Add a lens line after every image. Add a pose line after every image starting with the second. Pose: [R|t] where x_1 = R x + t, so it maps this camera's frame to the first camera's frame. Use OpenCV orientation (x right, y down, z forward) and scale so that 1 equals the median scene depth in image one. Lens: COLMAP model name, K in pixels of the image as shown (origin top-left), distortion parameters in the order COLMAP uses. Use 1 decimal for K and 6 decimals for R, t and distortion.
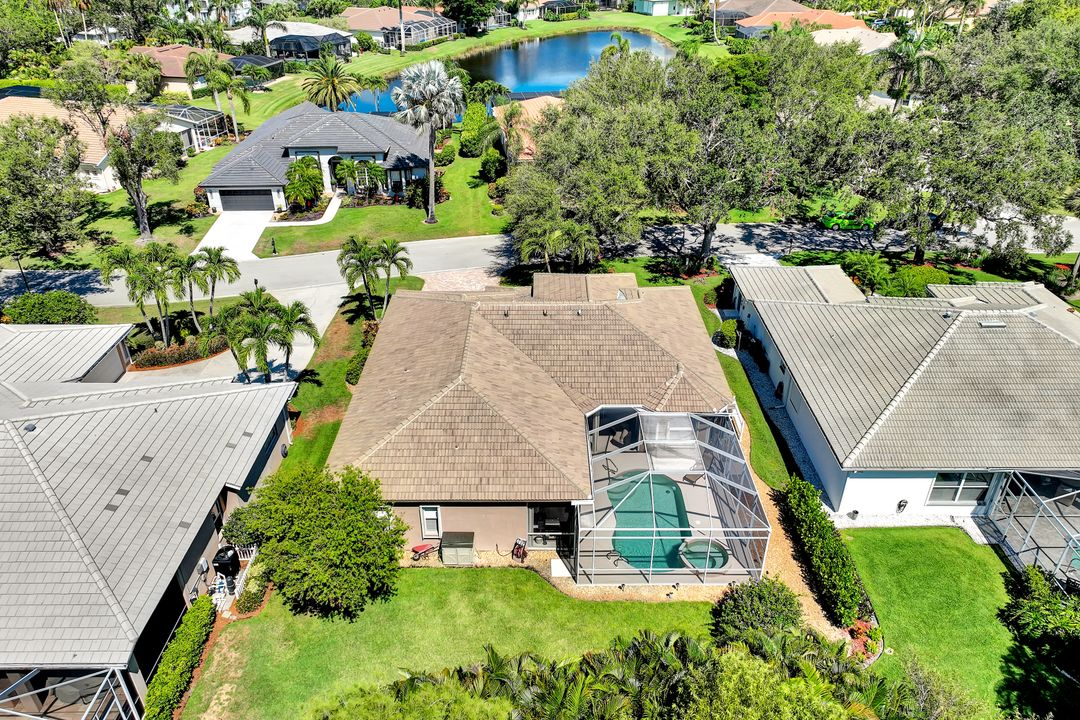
lens RADIAL K [[760.7, 0, 540.0], [0, 760.7, 360.0], [0, 0, 1]] dist [0.007858, 0.001314]
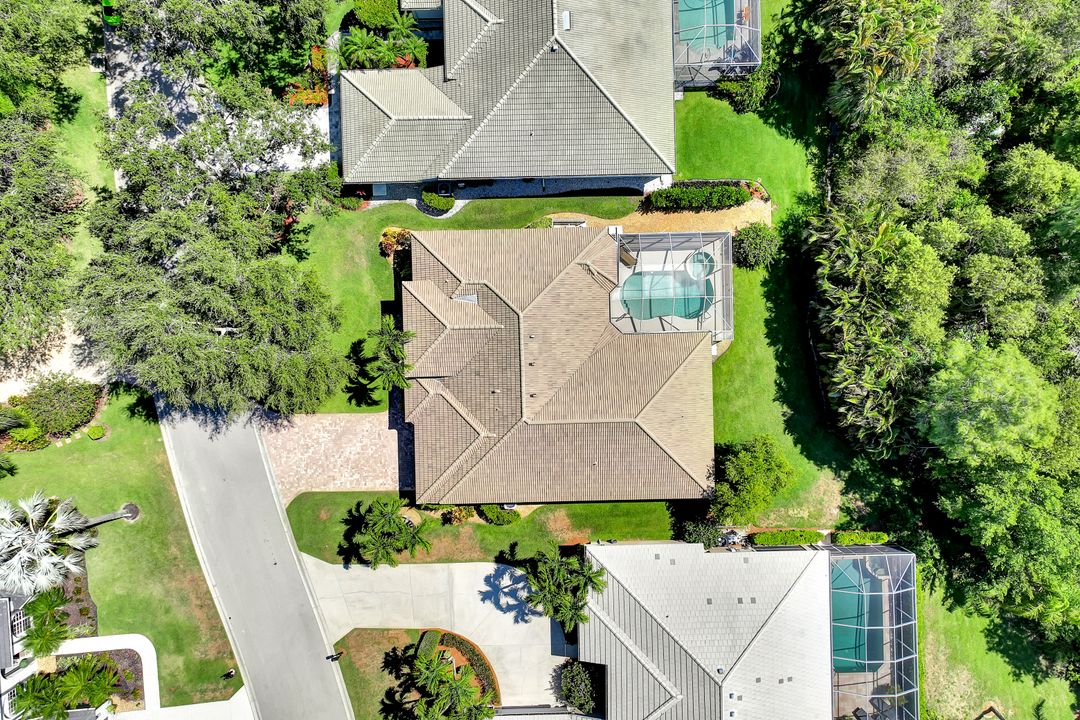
lens RADIAL K [[760.7, 0, 540.0], [0, 760.7, 360.0], [0, 0, 1]] dist [0.007858, 0.001314]
pose [[-0.026893, -0.999524, -0.015141, 0.024101], [0.501778, -0.026598, 0.864587, -0.840372], [-0.864578, 0.015654, 0.502255, 0.275663]]
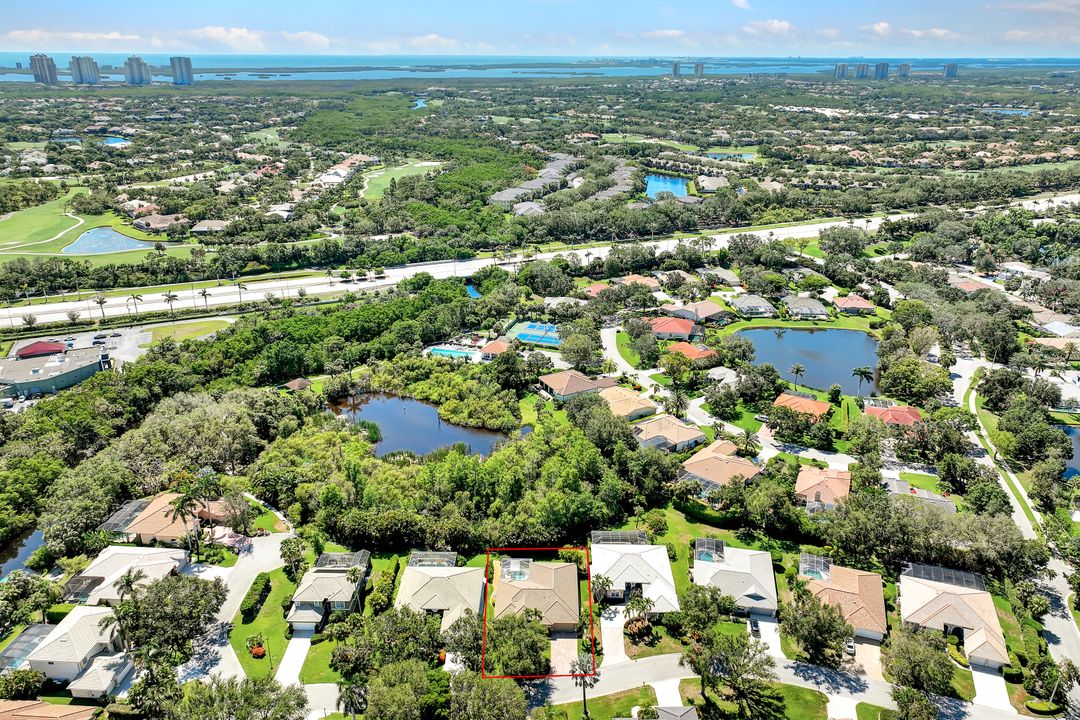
lens RADIAL K [[760.7, 0, 540.0], [0, 760.7, 360.0], [0, 0, 1]] dist [0.007858, 0.001314]
pose [[-0.999841, -0.012120, 0.013061, -0.039480], [0.002970, 0.609383, 0.792871, -3.171308], [-0.017569, 0.792783, -0.609250, 1.938317]]
